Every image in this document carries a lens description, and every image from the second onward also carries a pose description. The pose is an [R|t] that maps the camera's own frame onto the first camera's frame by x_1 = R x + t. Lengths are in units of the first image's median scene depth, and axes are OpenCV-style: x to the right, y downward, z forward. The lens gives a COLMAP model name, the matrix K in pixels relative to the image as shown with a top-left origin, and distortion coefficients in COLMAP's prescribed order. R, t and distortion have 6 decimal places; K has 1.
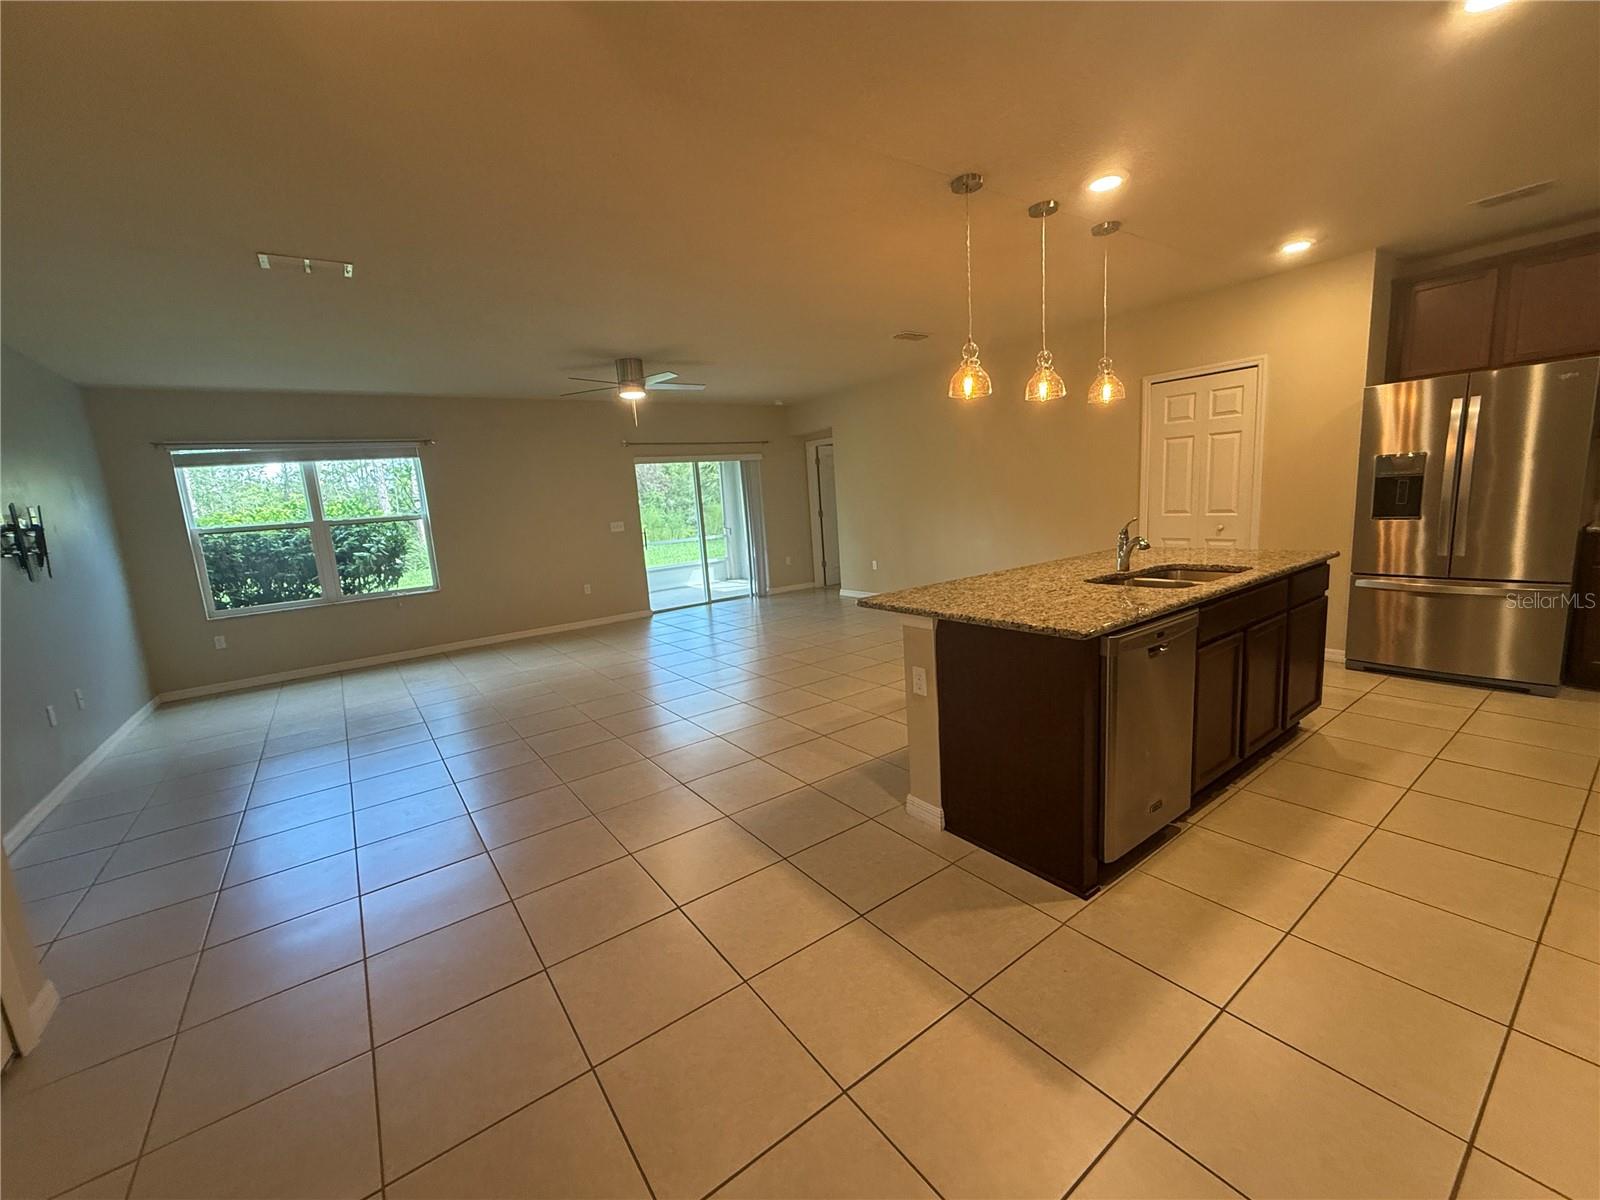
lens RADIAL K [[649.2, 0, 800.0], [0, 649.2, 600.0], [0, 0, 1]] dist [-0.003411, -0.000325]
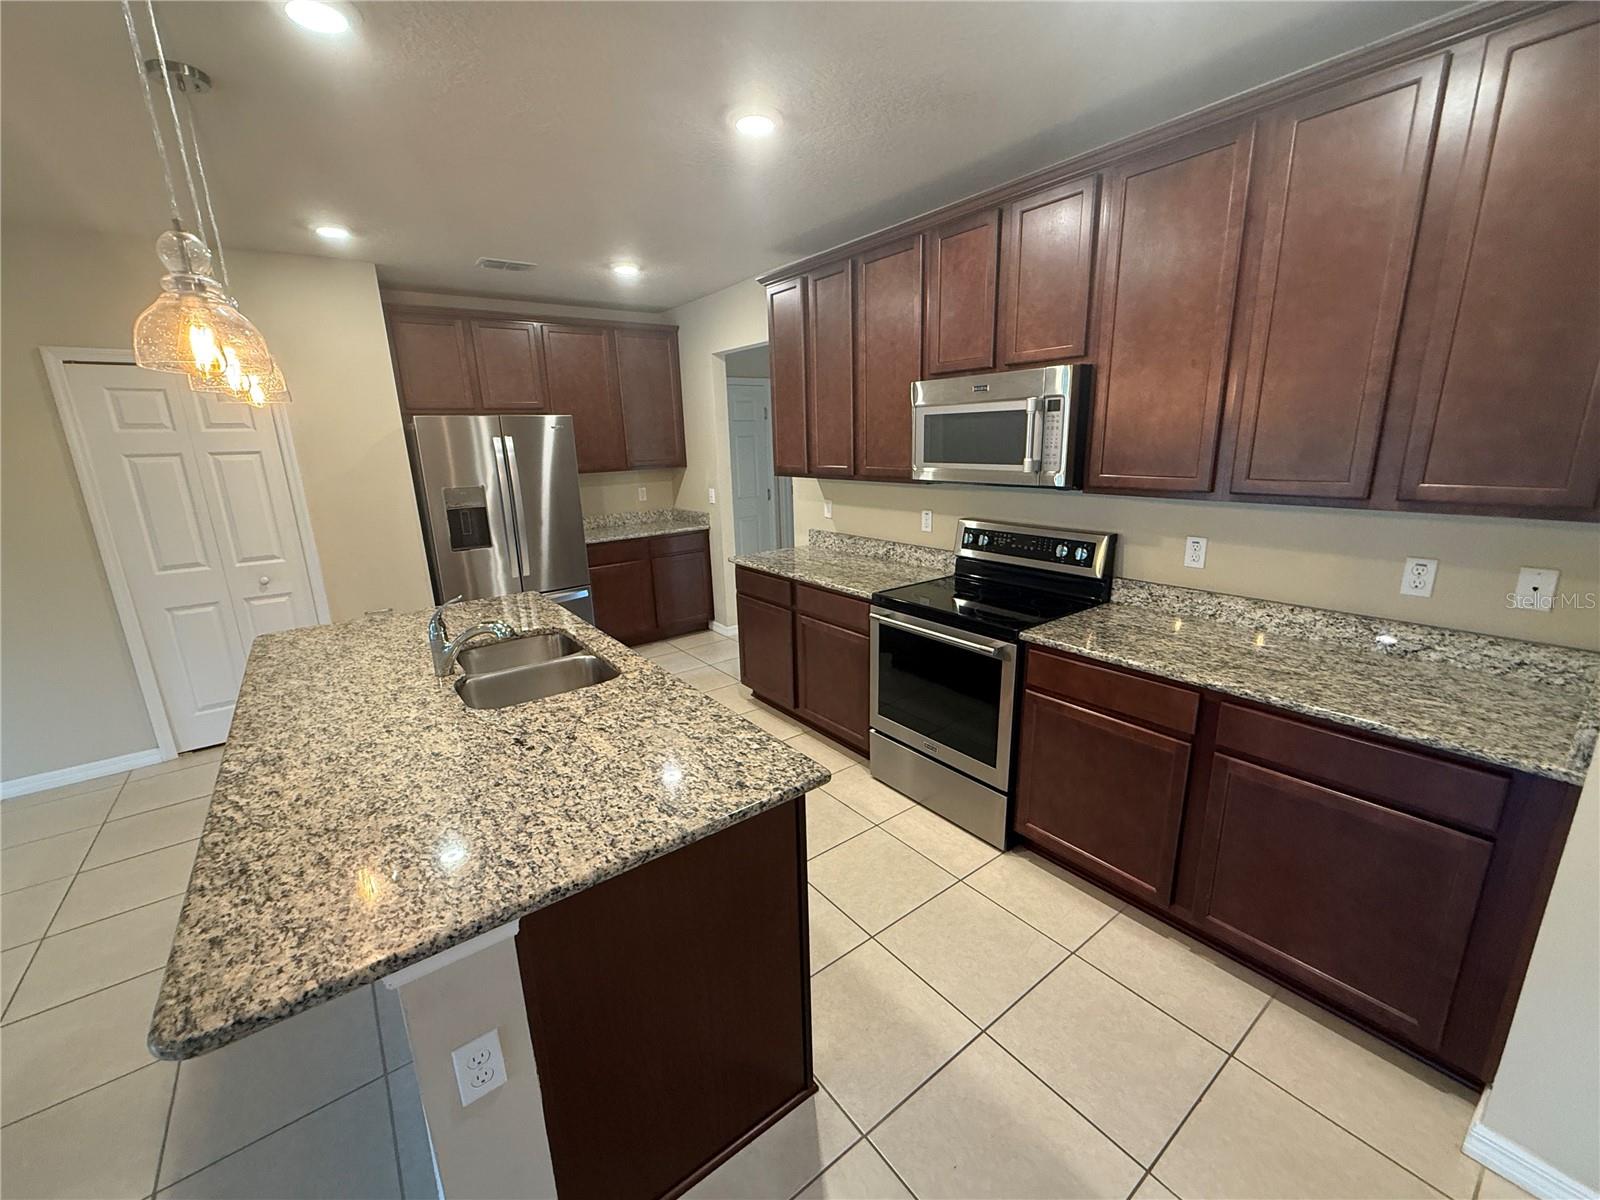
lens RADIAL K [[649.2, 0, 800.0], [0, 649.2, 600.0], [0, 0, 1]] dist [-0.003411, -0.000325]
pose [[0.003298, -0.183297, 0.983052, -0.107353], [0.192057, 0.964873, 0.179263, -0.136308], [-0.981378, 0.188210, 0.038386, 0.484510]]
